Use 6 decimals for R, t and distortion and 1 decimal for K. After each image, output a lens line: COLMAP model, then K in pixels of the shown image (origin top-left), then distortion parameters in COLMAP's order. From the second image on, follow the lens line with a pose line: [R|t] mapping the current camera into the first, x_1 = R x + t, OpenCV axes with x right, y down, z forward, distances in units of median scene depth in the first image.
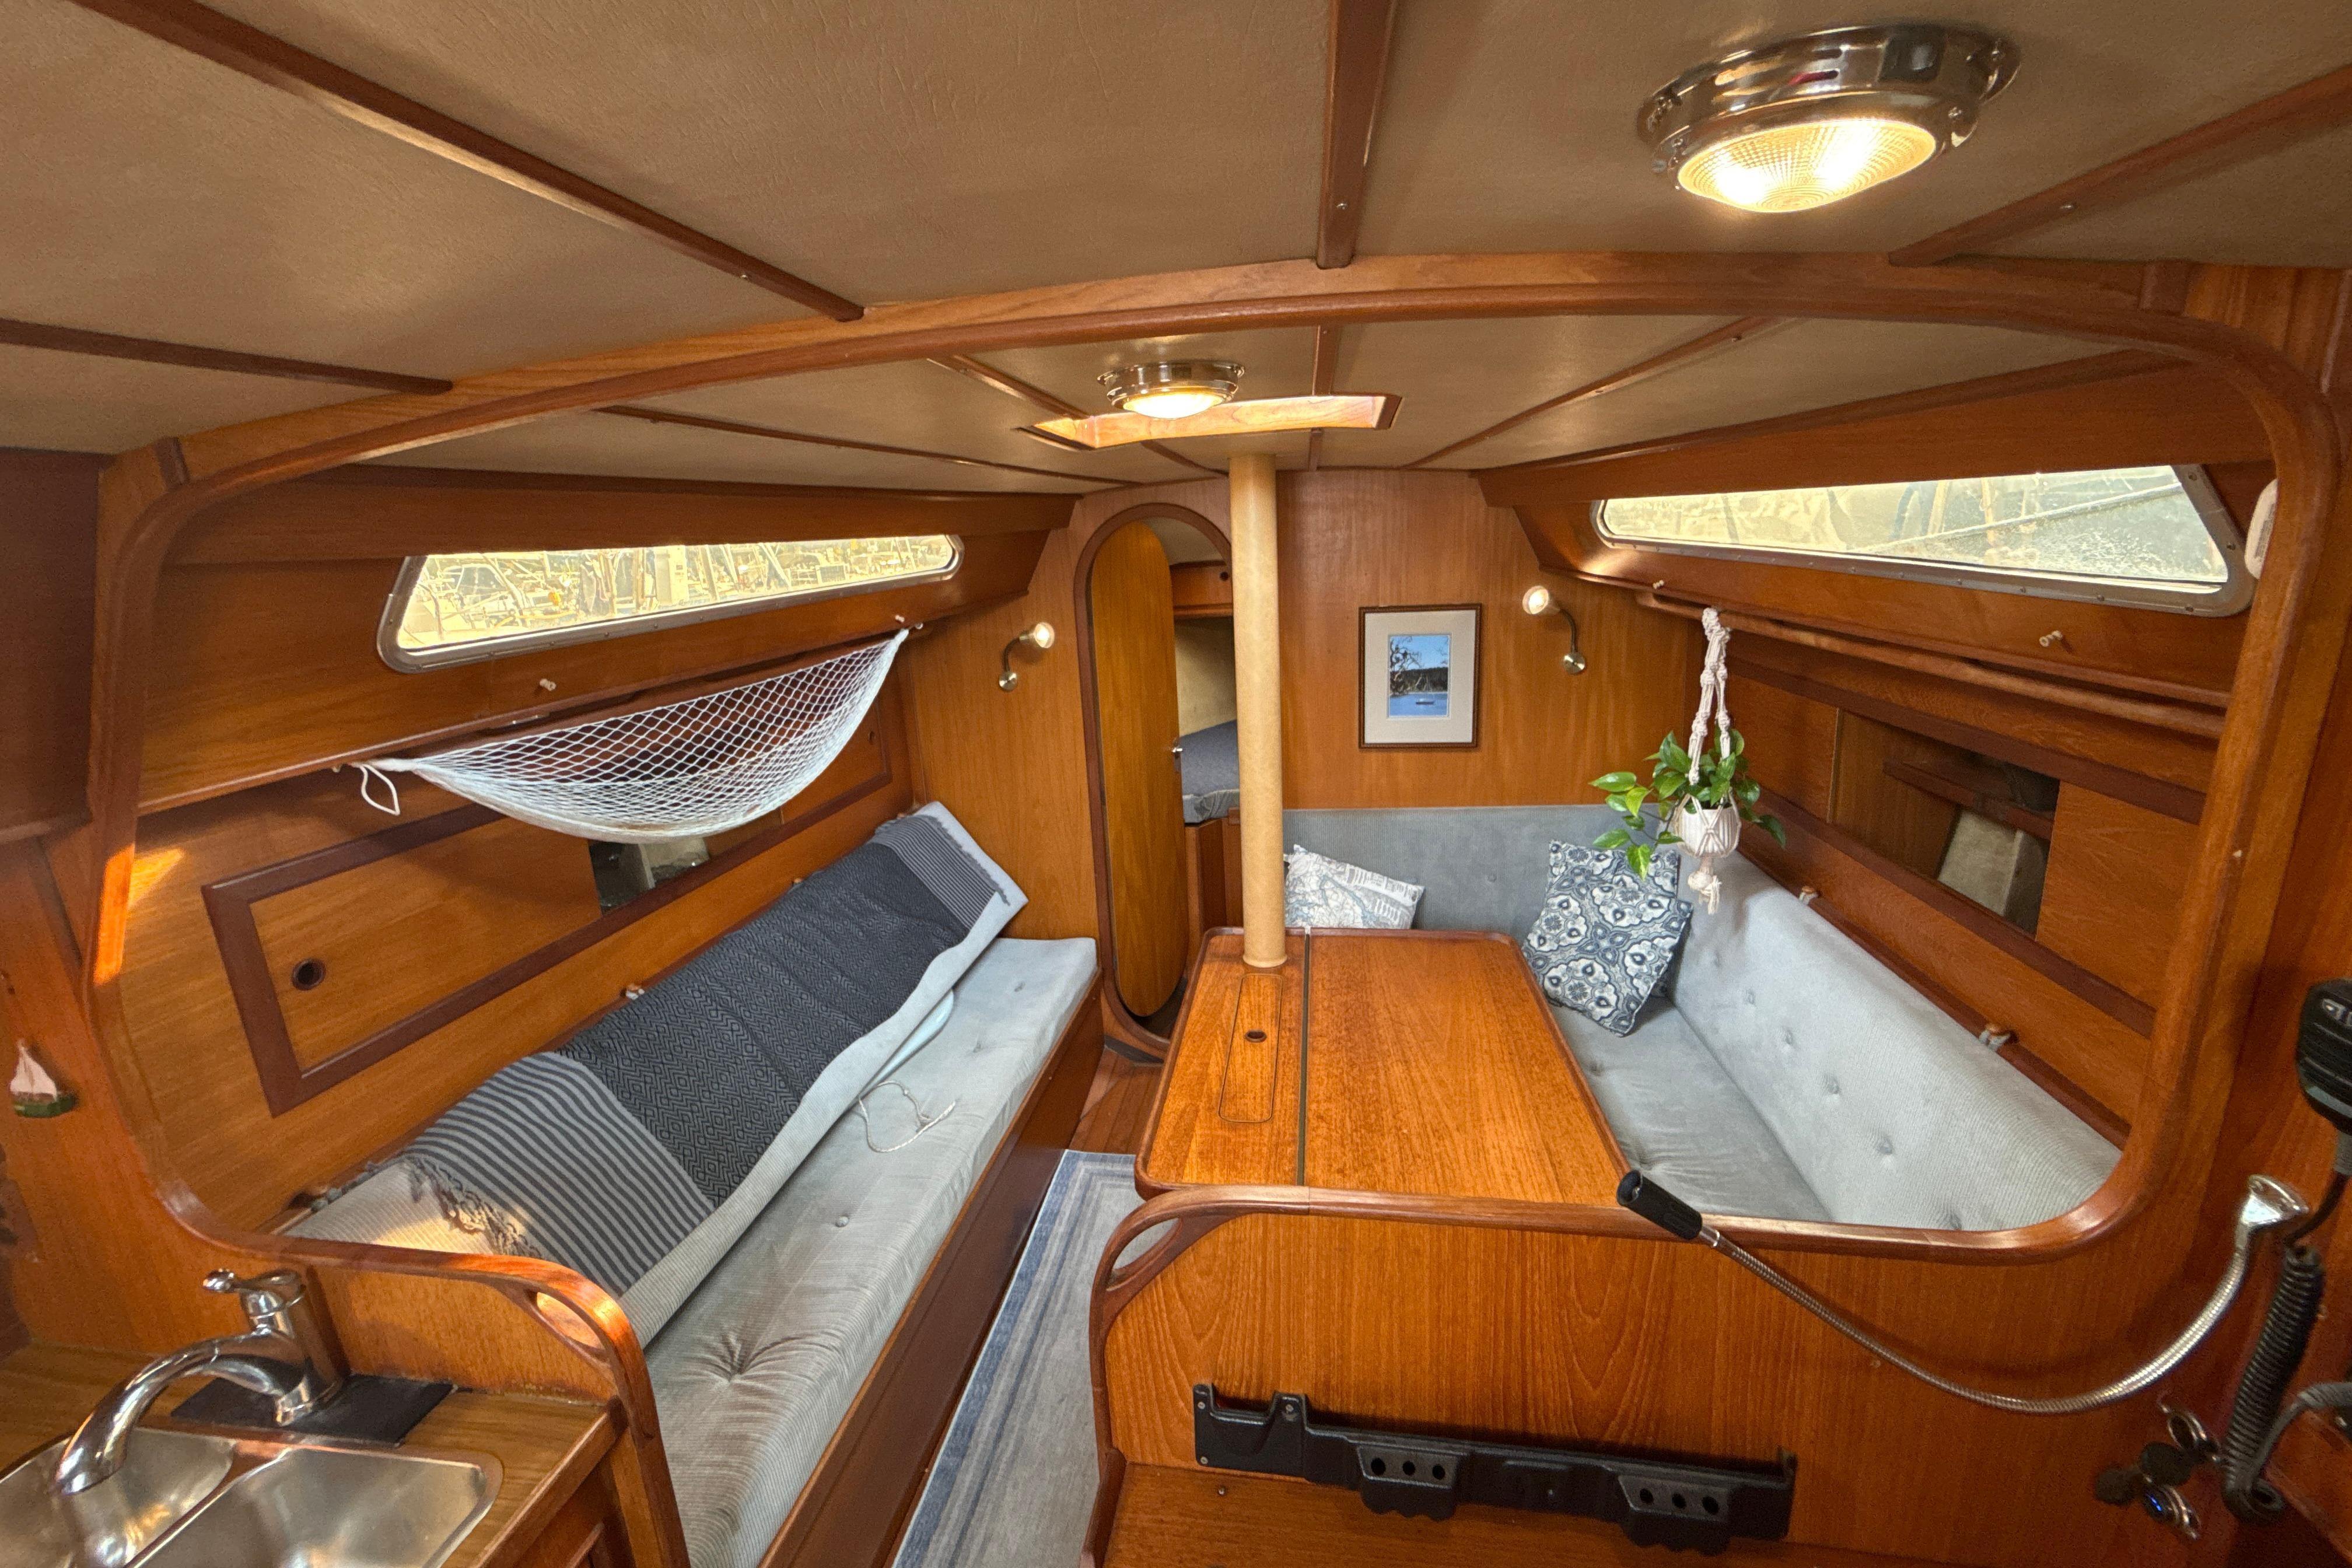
lens RADIAL K [[938.3, 0, 1176.0], [0, 938.3, 784.0], [0, 0, 1]] dist [0.000359, -0.000408]
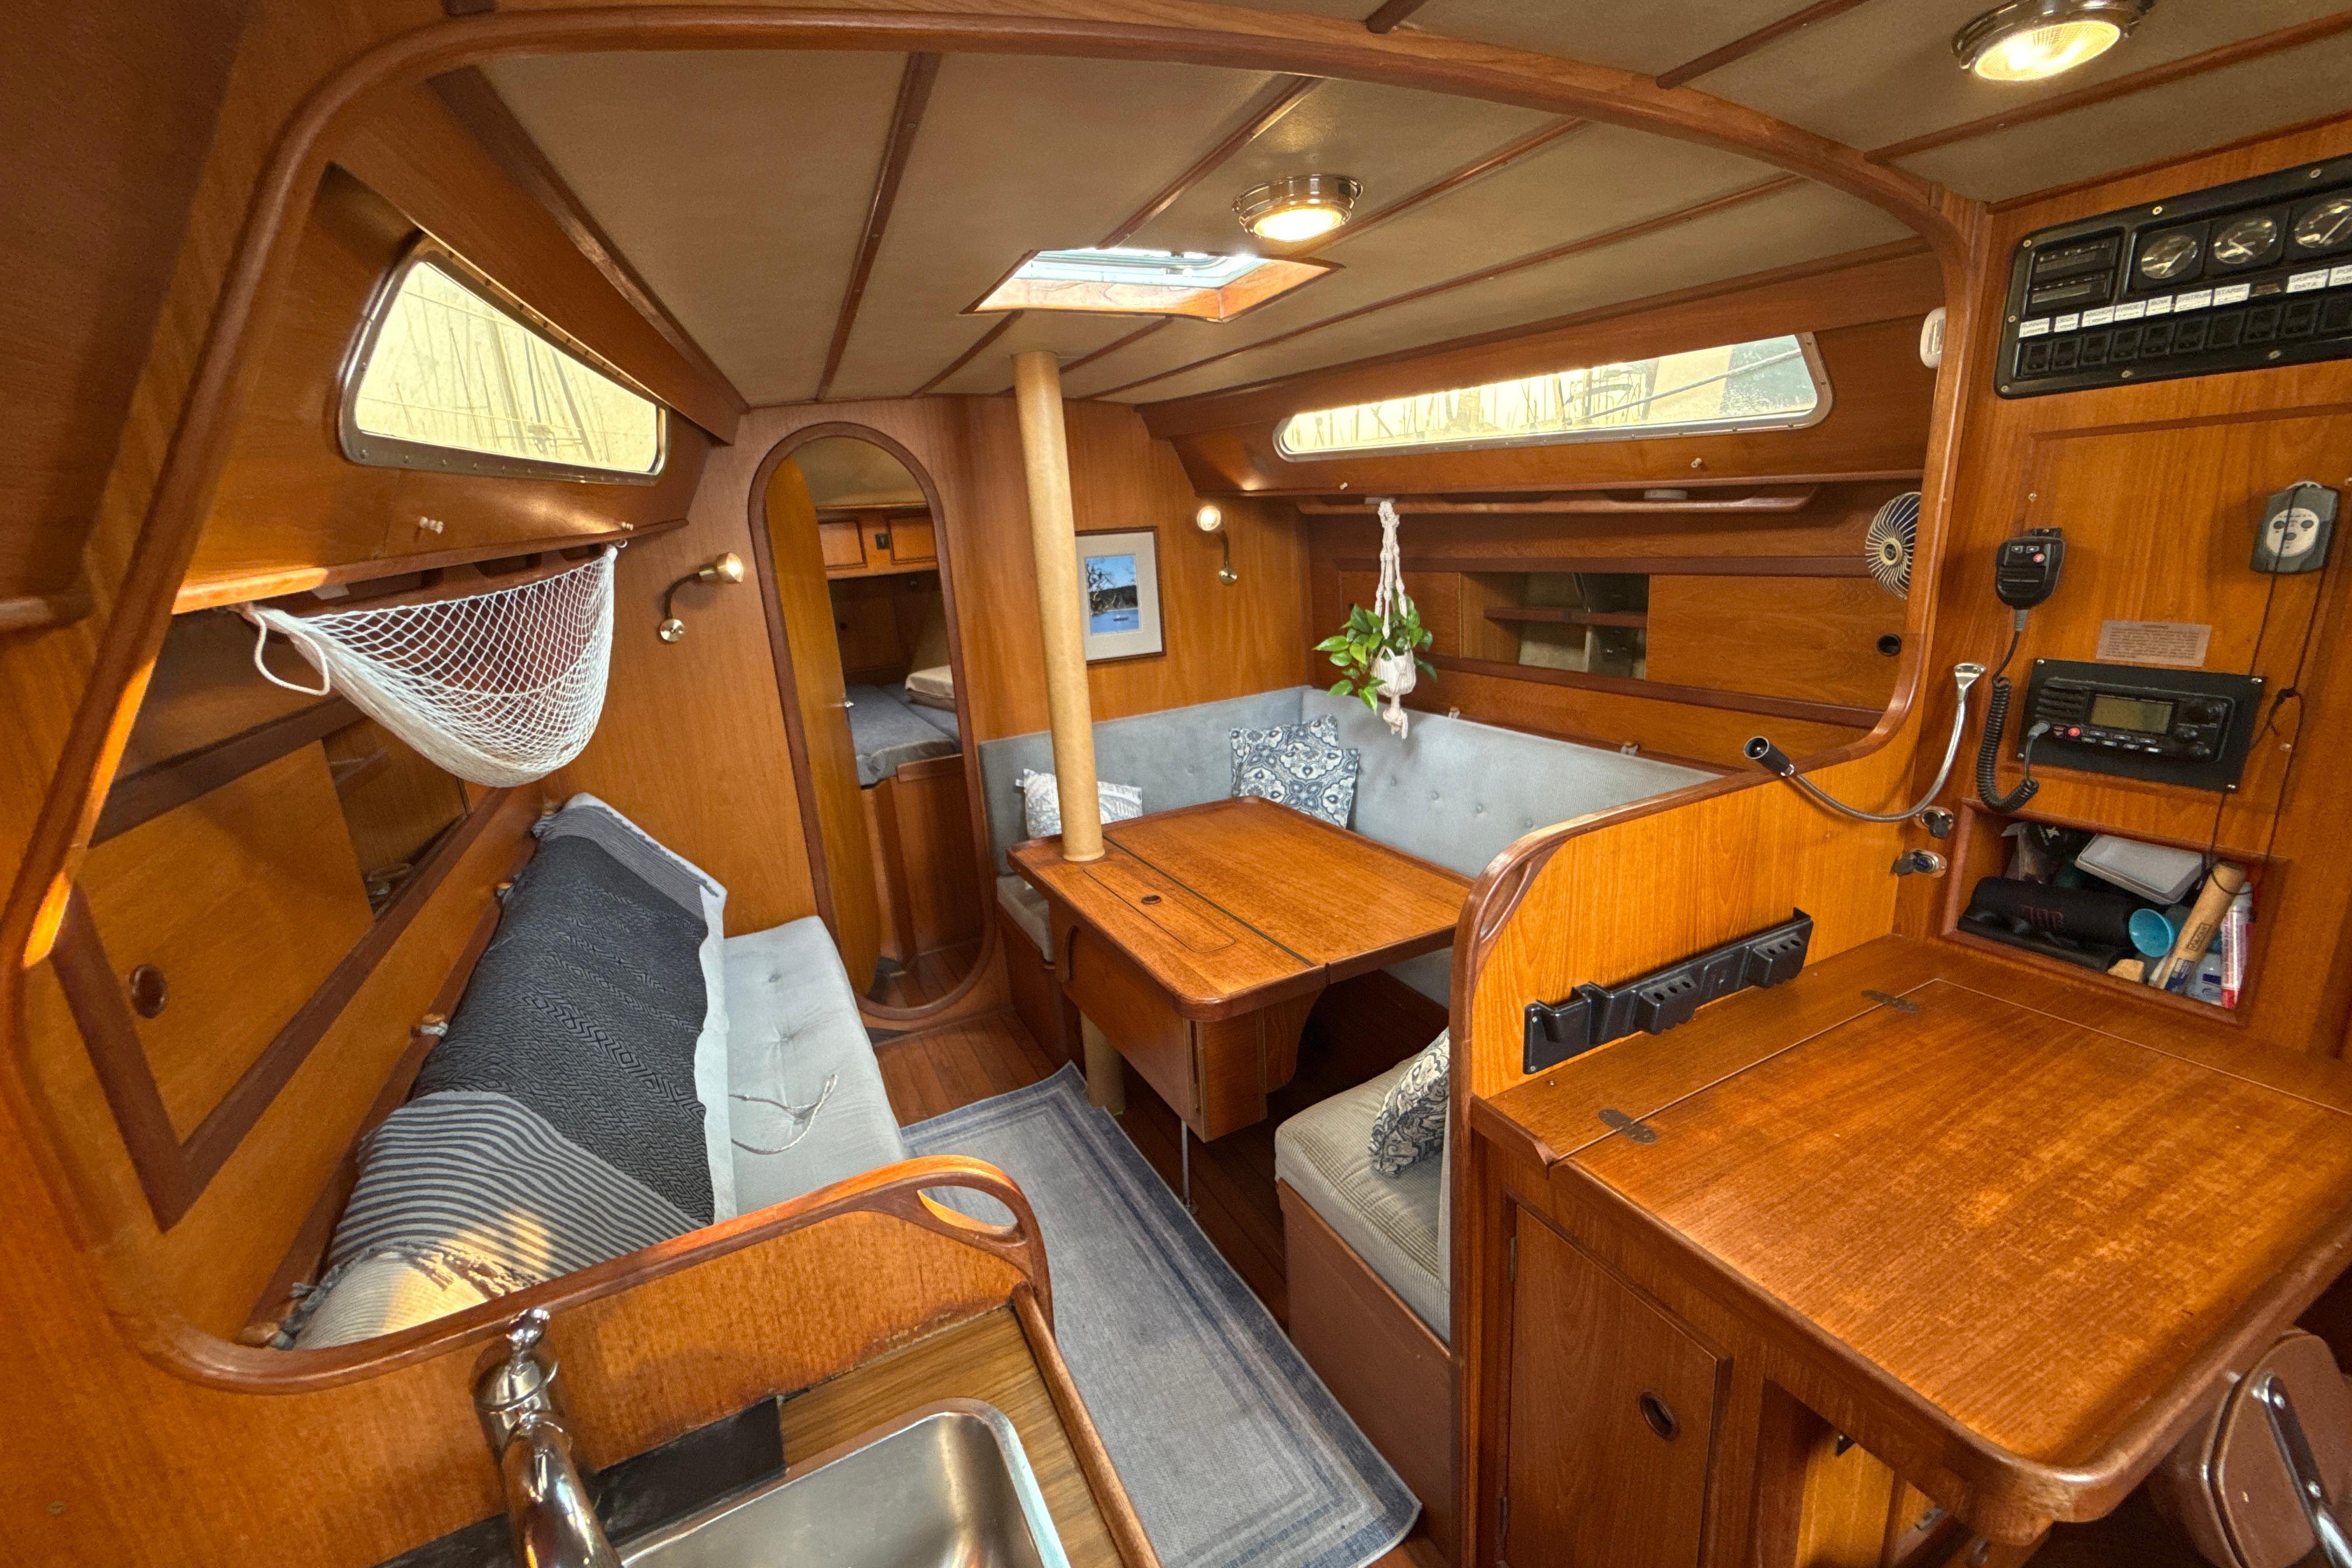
lens RADIAL K [[938.3, 0, 1176.0], [0, 938.3, 784.0], [0, 0, 1]] dist [0.000359, -0.000408]
pose [[0.808413, -0.157738, 0.567087, -0.387716], [0.167919, 0.985191, 0.034659, 0.088315], [-0.564156, 0.067206, 0.822928, 0.085272]]
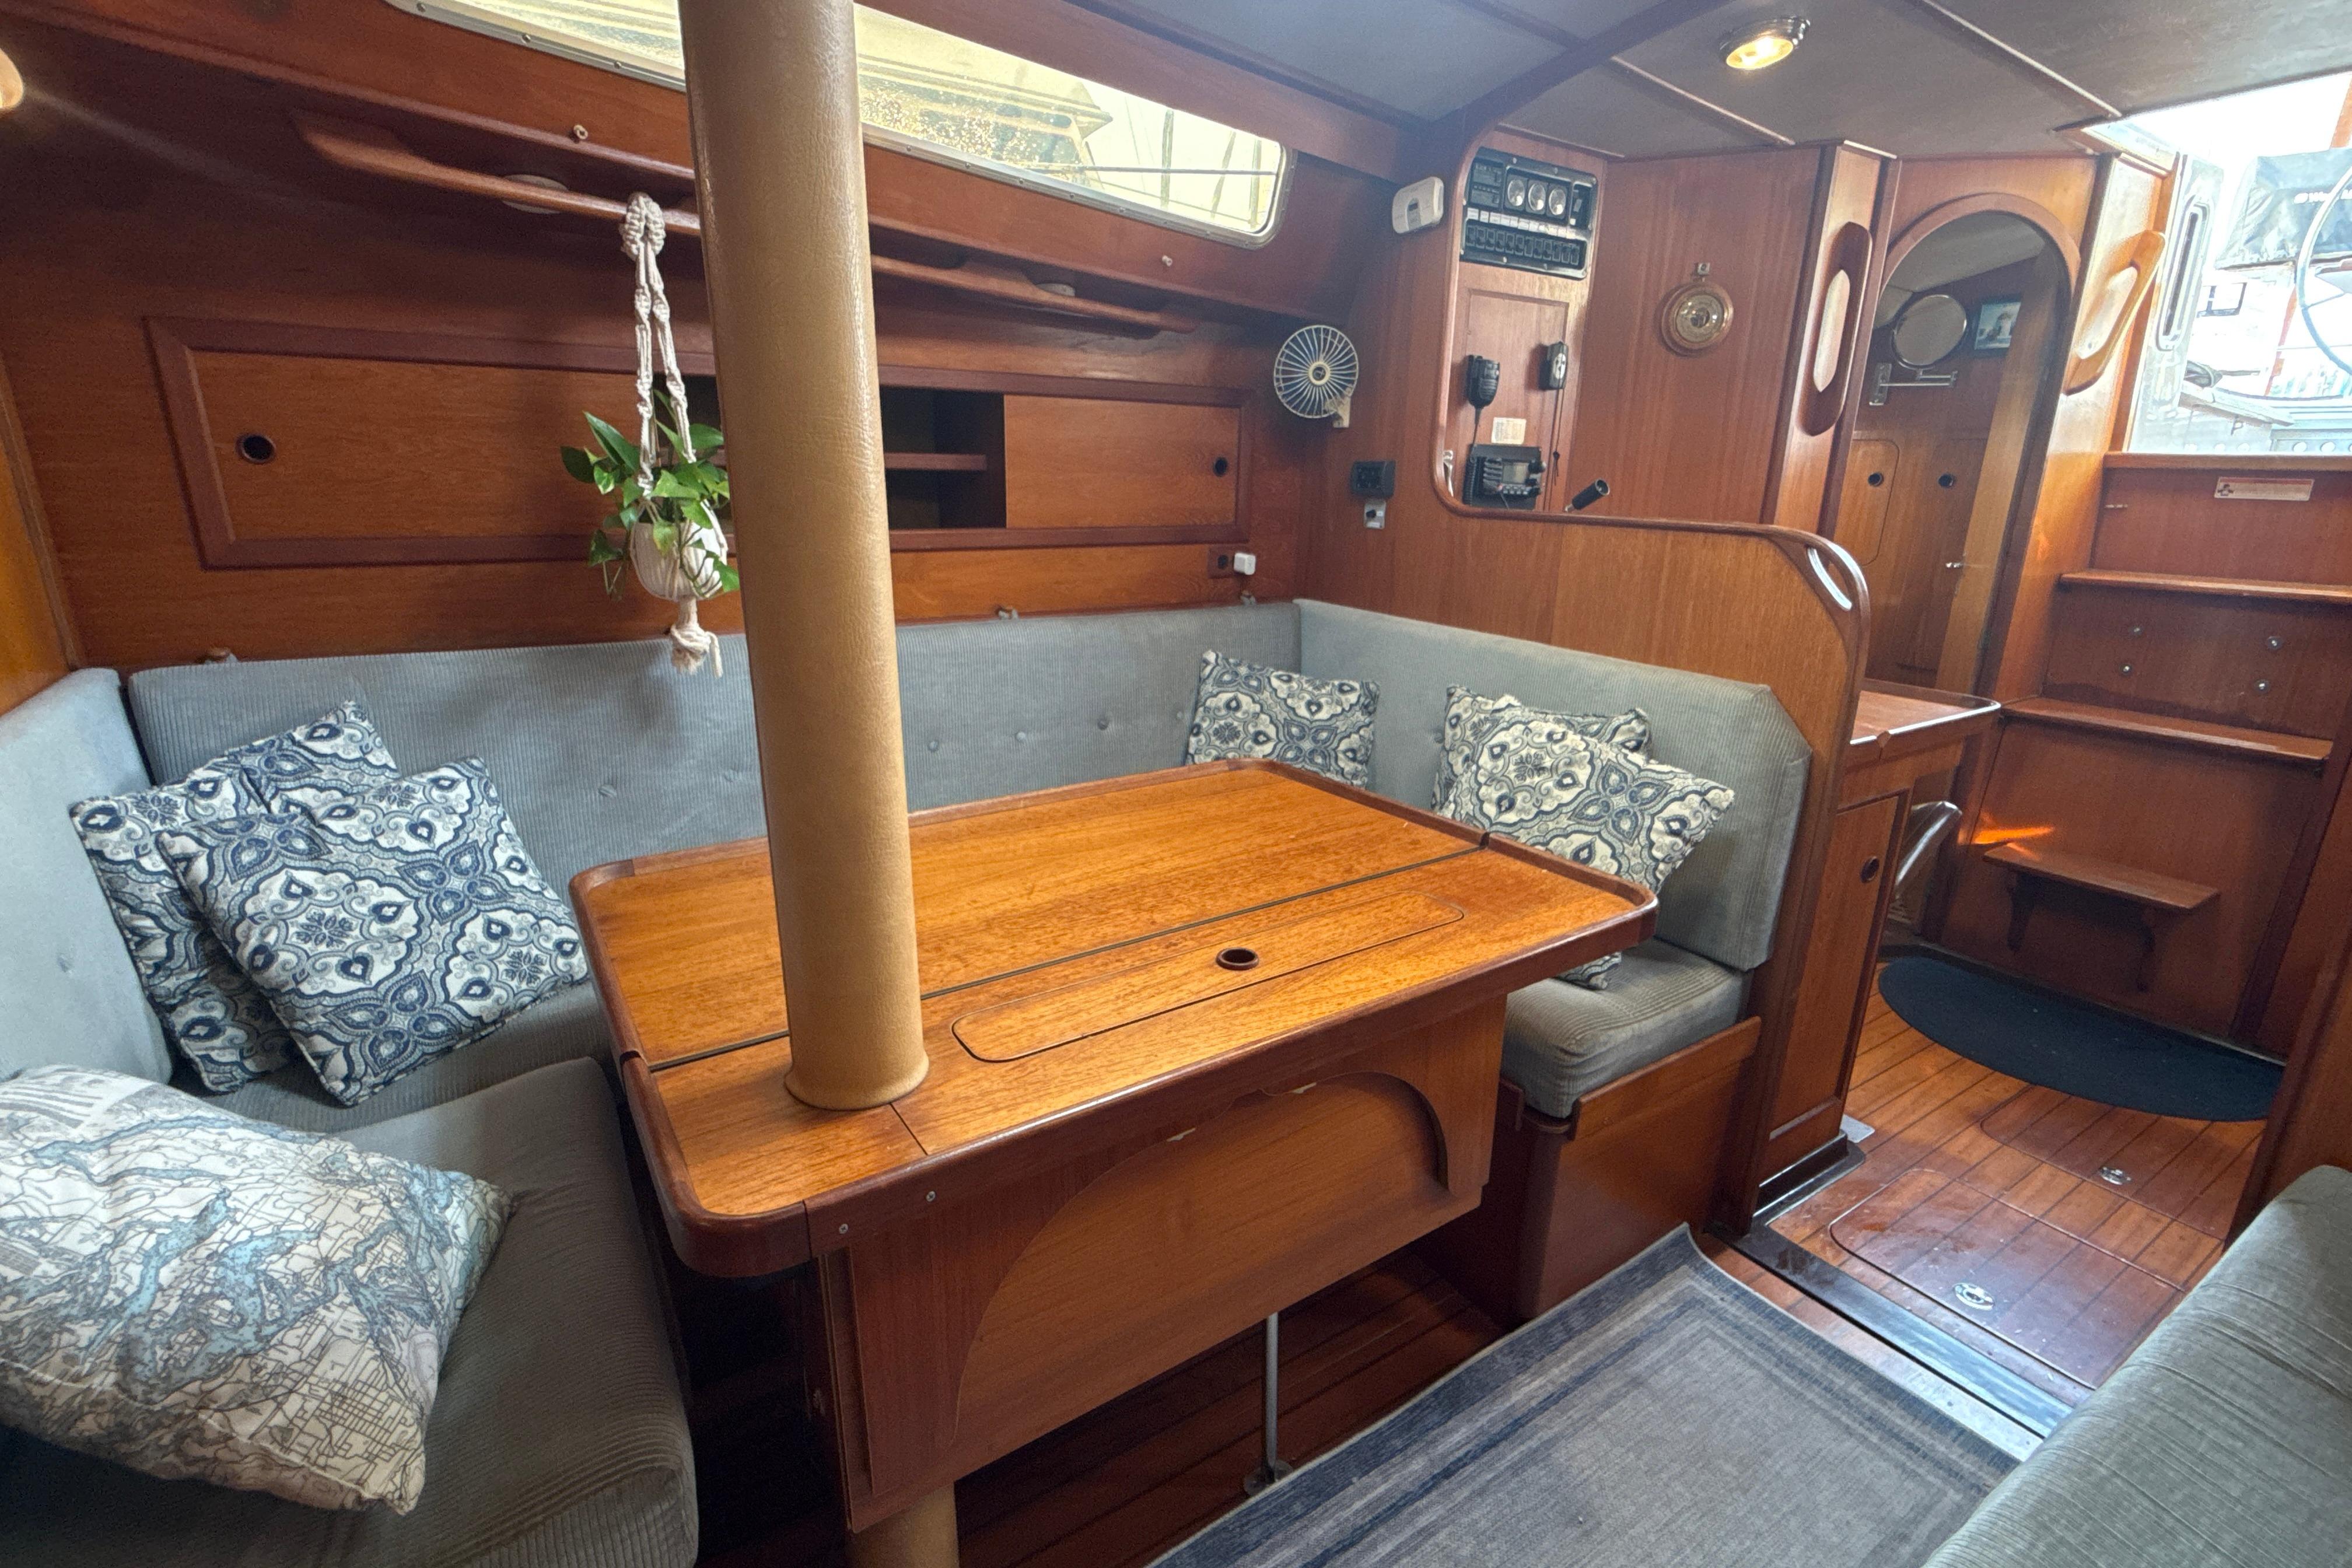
lens RADIAL K [[1074.7, 0, 1176.0], [0, 1074.7, 784.0], [0, 0, 1]] dist [0.000581, 0.000140]
pose [[-0.670158, -0.171954, 0.722025, -0.235935], [0.197495, 0.896410, 0.396793, -0.036945], [-0.715461, 0.408510, -0.566776, 1.071299]]
